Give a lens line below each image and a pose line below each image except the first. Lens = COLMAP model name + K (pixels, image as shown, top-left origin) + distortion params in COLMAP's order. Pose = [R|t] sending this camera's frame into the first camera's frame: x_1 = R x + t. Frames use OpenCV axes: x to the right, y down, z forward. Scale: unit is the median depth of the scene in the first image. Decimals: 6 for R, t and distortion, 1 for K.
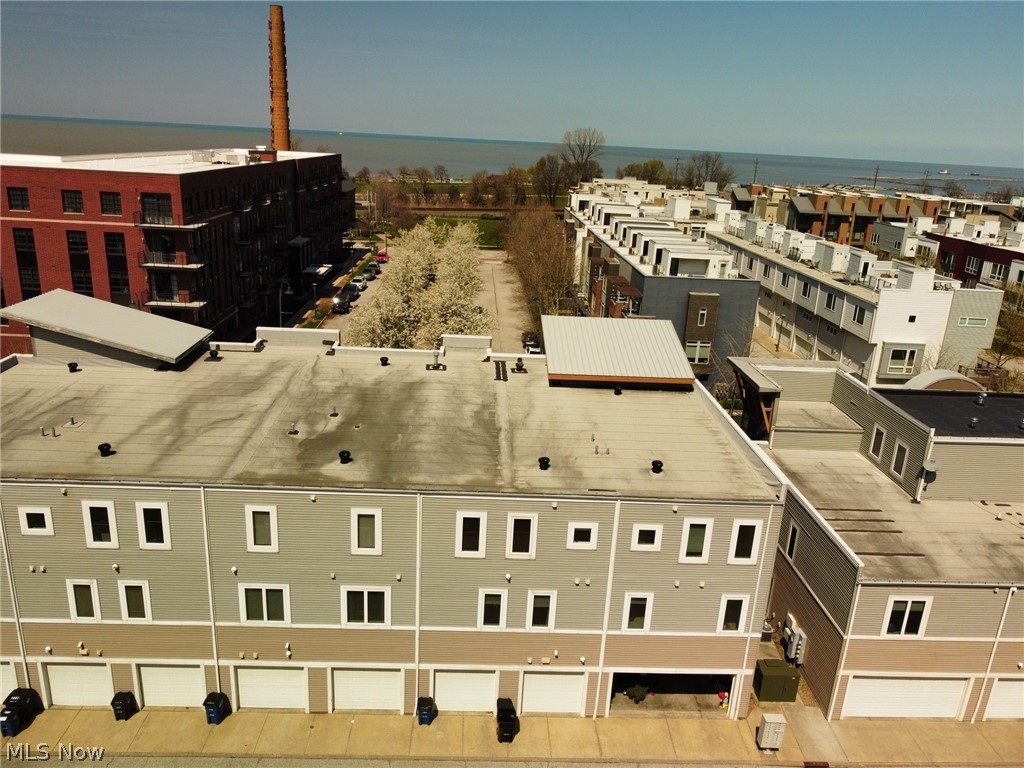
lens RADIAL K [[771.9, 0, 513.6], [0, 771.9, 382.2], [0, 0, 1]] dist [0.006384, 0.003716]
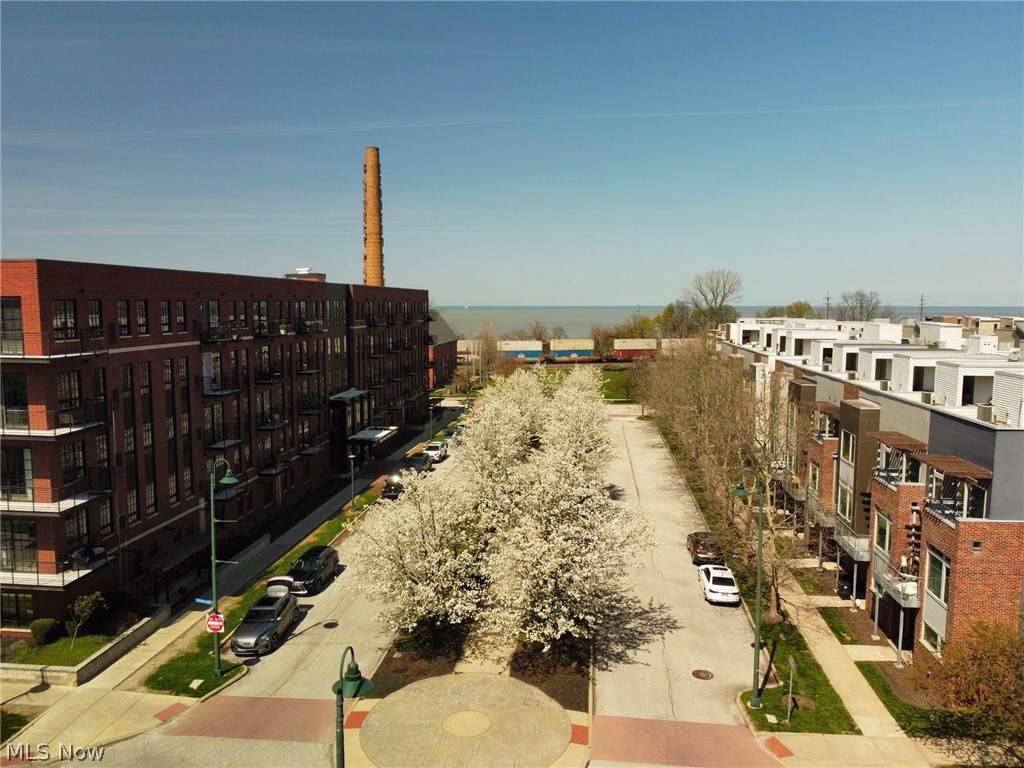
lens RADIAL K [[771.9, 0, 514.6], [0, 771.9, 382.4], [0, 0, 1]] dist [0.006384, 0.003716]
pose [[0.987737, -0.034530, -0.152263, -0.019393], [0.002252, 0.978287, -0.207244, -0.043488], [0.156113, 0.204360, 0.966367, 0.314502]]
